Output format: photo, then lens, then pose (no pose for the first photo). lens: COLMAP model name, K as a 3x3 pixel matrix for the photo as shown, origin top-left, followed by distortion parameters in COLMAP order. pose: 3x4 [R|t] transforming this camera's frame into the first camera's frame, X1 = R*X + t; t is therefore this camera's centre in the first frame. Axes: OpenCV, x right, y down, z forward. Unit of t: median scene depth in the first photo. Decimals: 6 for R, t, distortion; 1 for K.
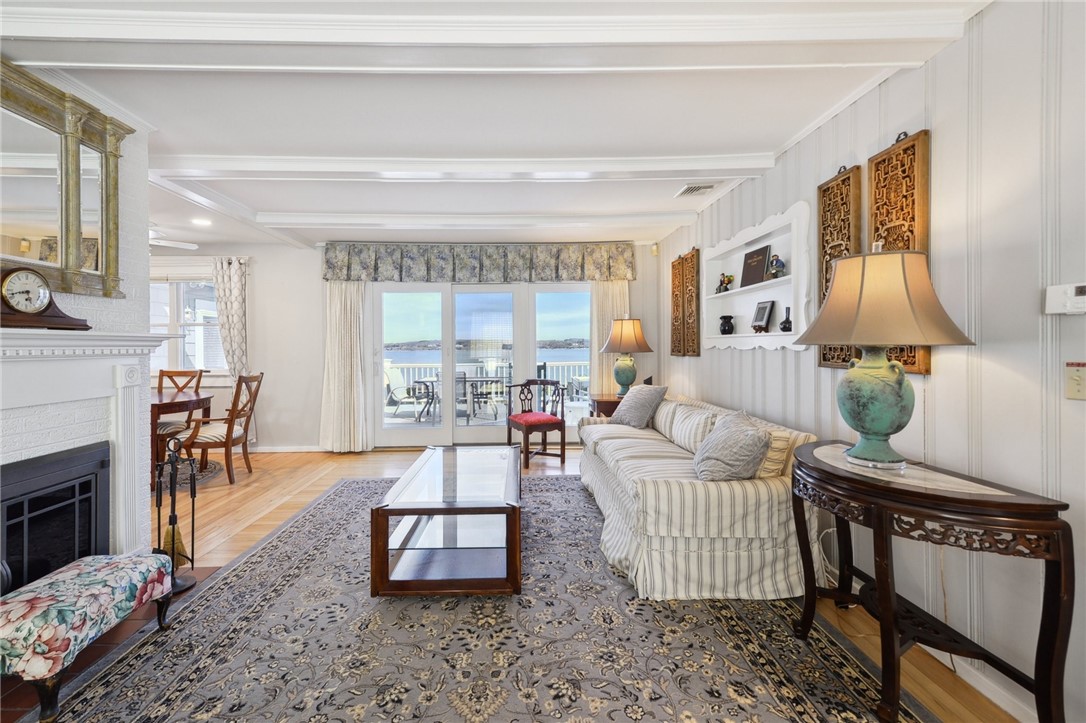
lens RADIAL K [[439.1, 0, 535.3], [0, 439.1, 346.4], [0, 0, 1]] dist [0.001461, -0.000586]
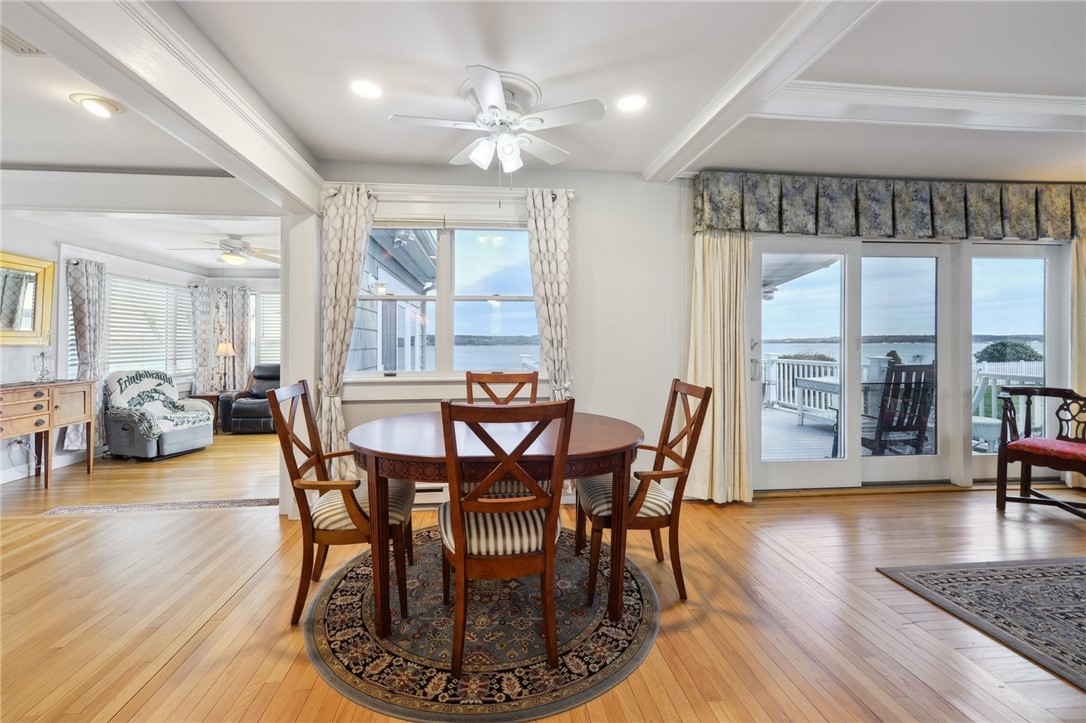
lens RADIAL K [[439.1, 0, 536.8], [0, 439.1, 340.0], [0, 0, 1]] dist [0.001461, -0.000586]
pose [[0.998227, 0.005941, 0.059227, -0.751846], [-0.005703, 0.999975, -0.004182, 0.012189], [-0.059250, 0.003837, 0.998236, 0.385455]]
